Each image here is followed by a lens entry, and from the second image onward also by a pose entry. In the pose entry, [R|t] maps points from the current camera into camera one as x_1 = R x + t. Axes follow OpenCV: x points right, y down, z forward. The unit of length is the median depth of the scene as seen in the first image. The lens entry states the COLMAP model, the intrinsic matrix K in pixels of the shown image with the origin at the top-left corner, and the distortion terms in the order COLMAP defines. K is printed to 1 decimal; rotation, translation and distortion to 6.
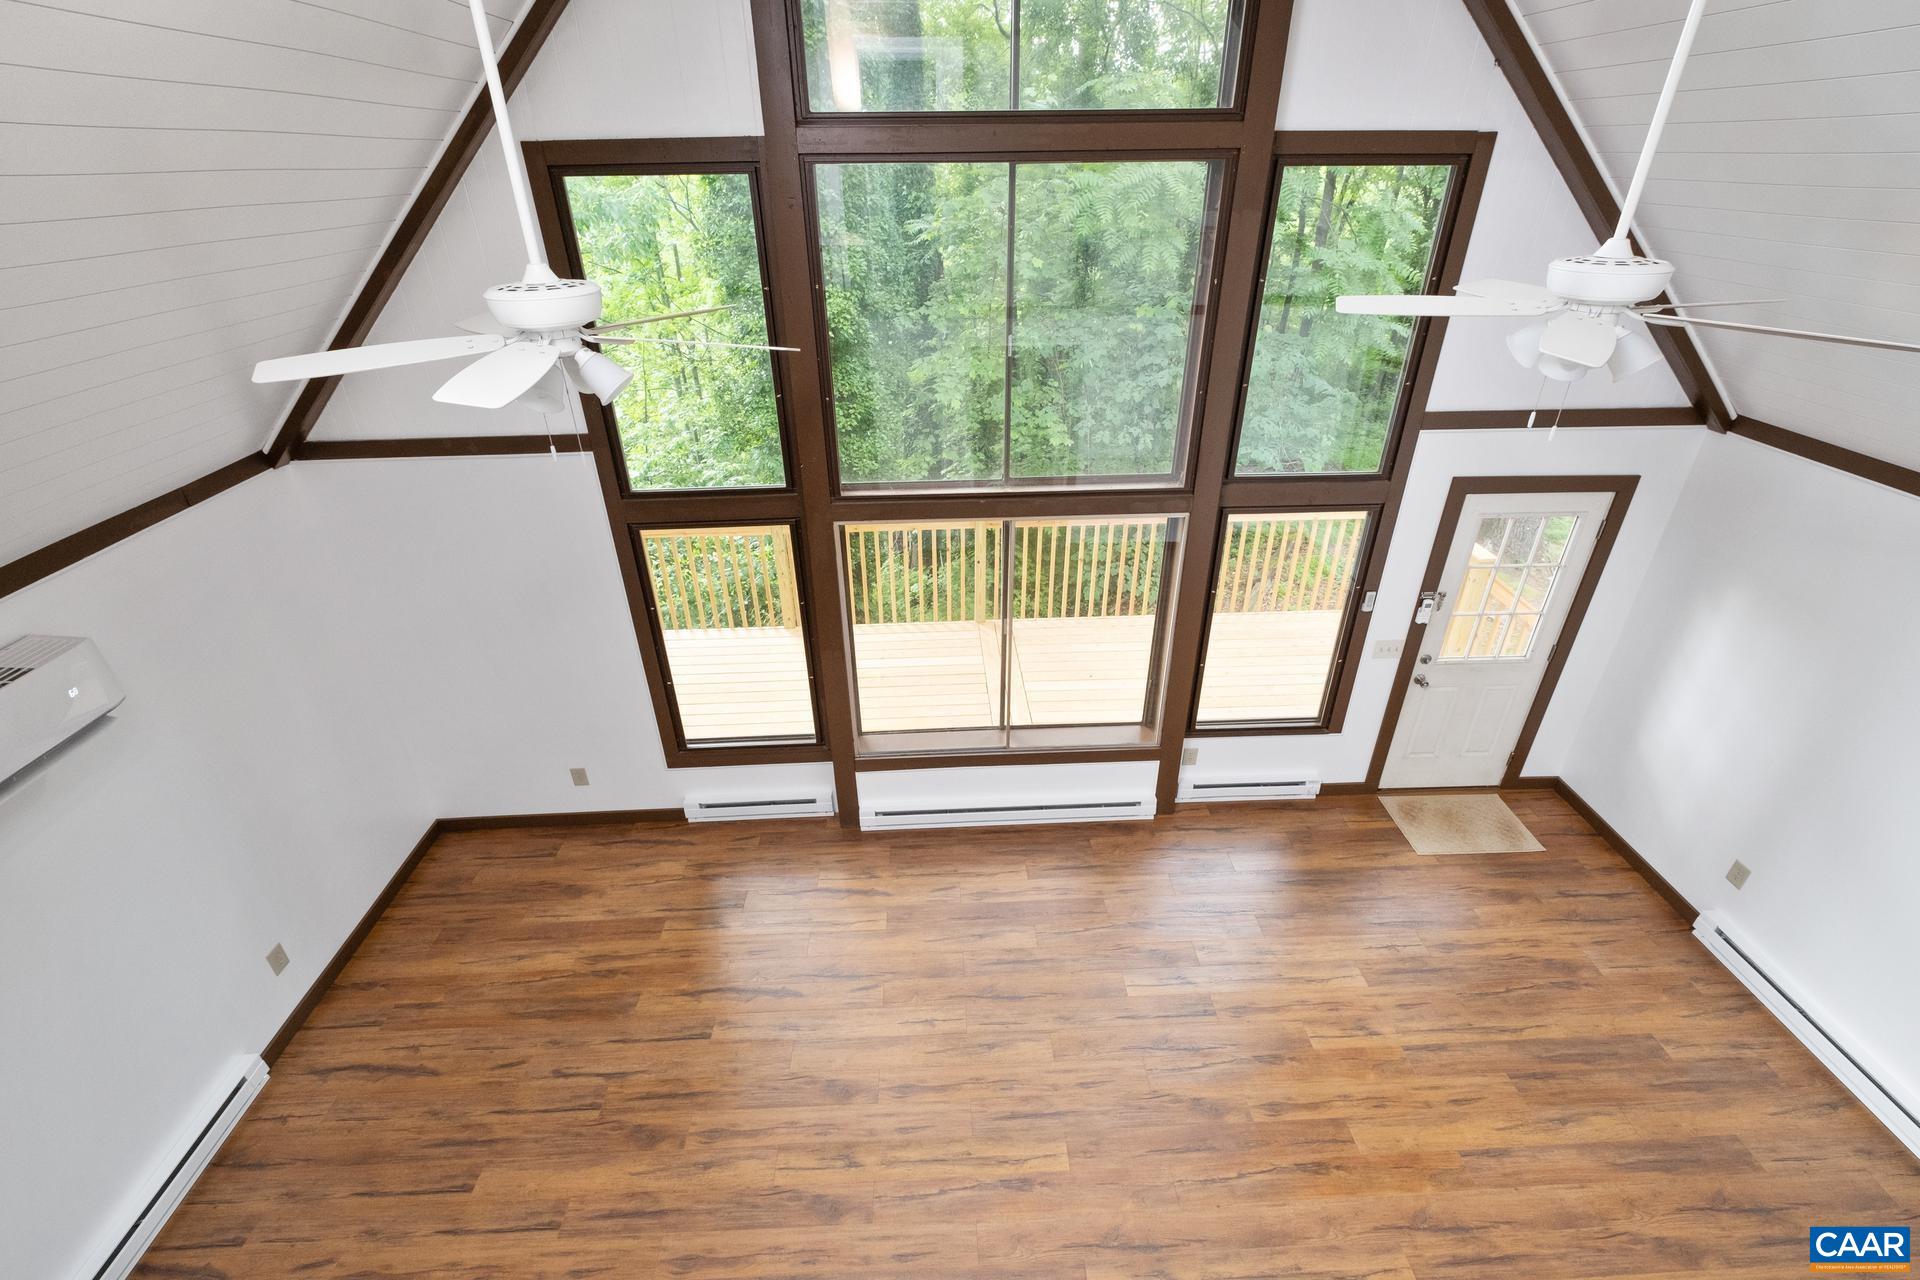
lens RADIAL K [[857.4, 0, 952.4], [0, 857.4, 636.6], [0, 0, 1]] dist [-0.002203, -0.001454]
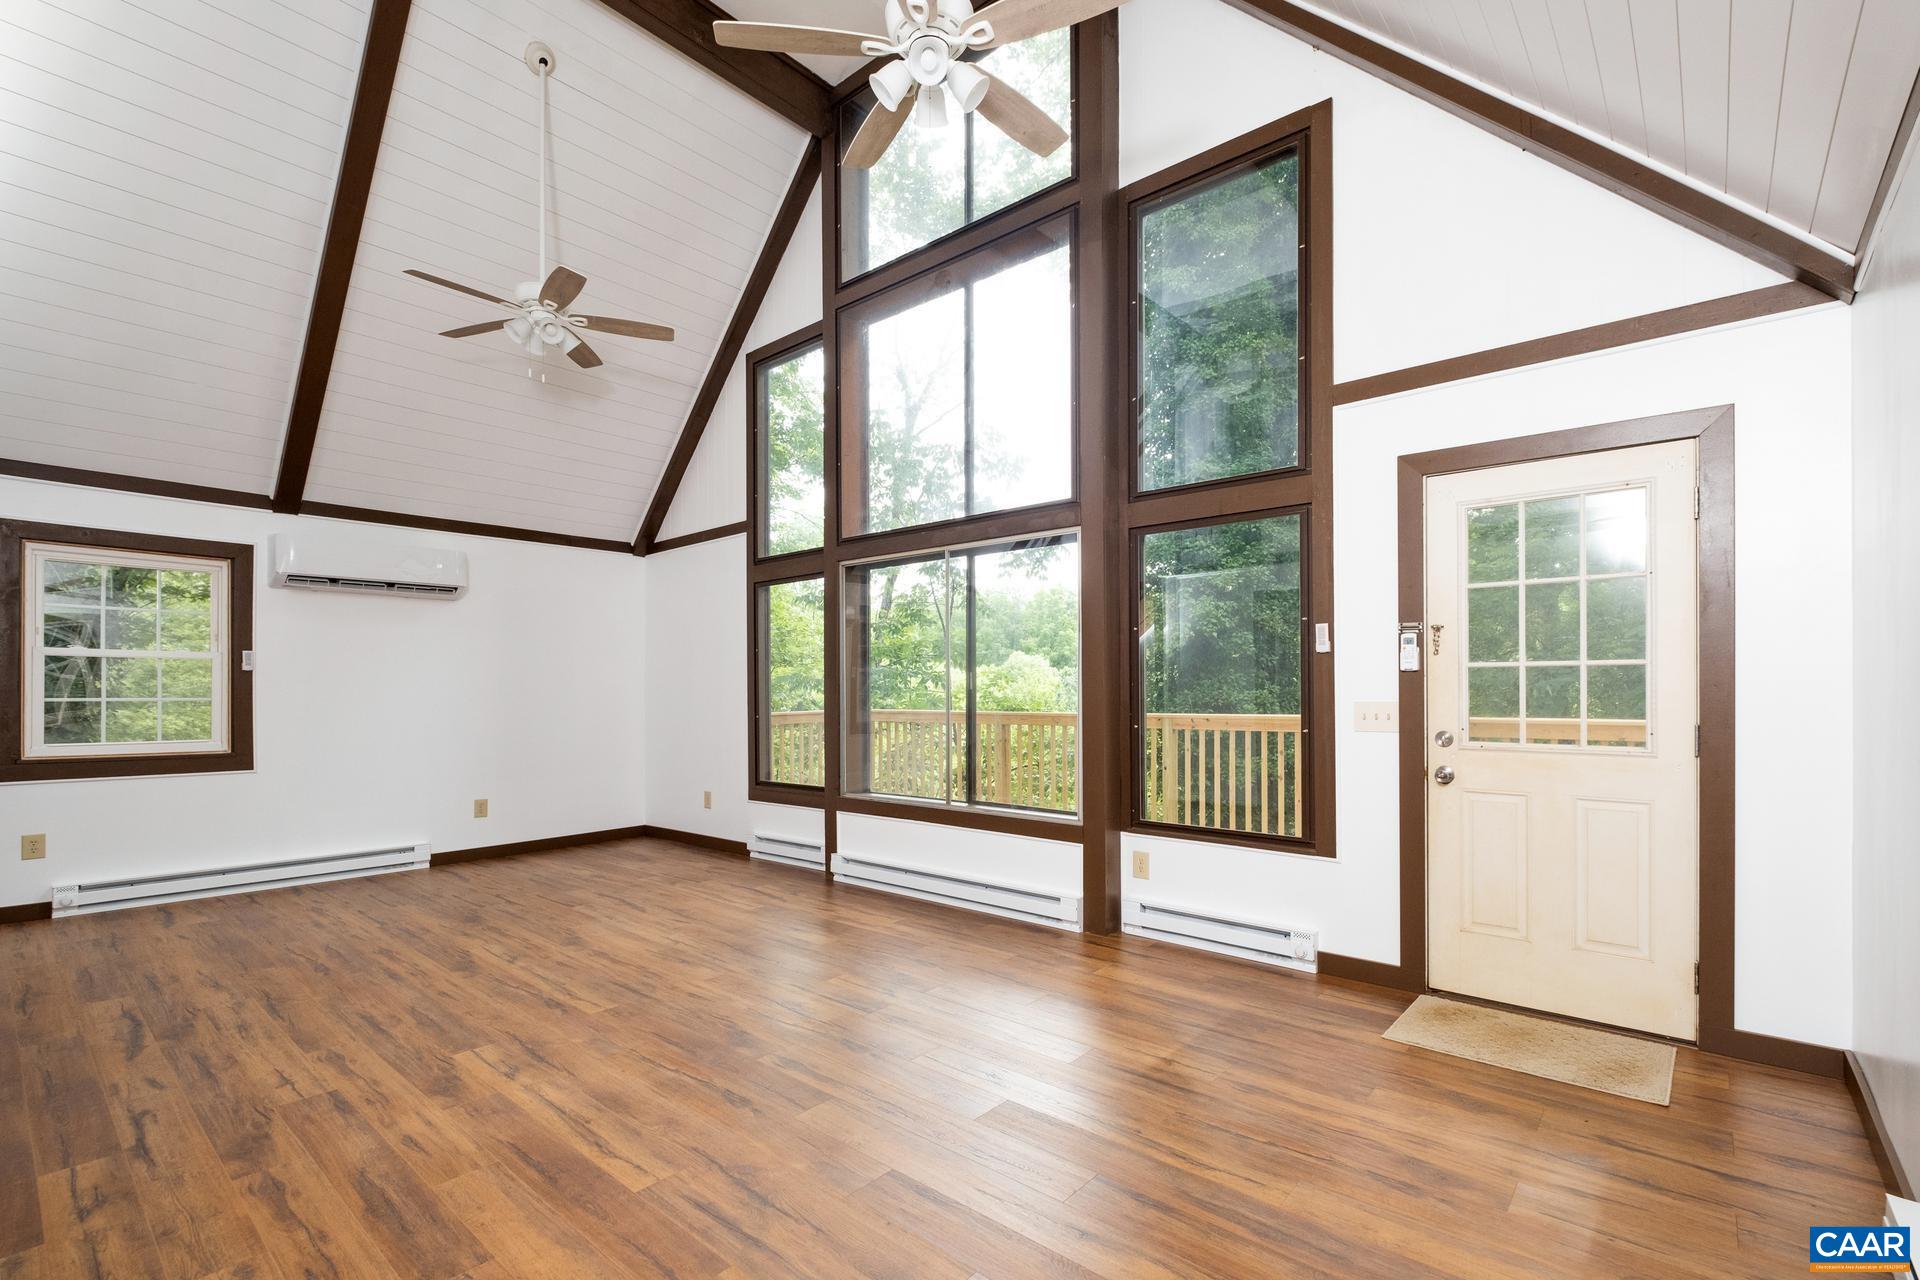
lens RADIAL K [[857.4, 0, 934.6], [0, 857.4, 678.6], [0, 0, 1]] dist [-0.002203, -0.001454]
pose [[0.719486, 0.007533, -0.694467, 0.906880], [-0.347486, 0.869686, -0.350571, 0.439382], [0.601327, 0.493548, 0.628344, 0.406218]]
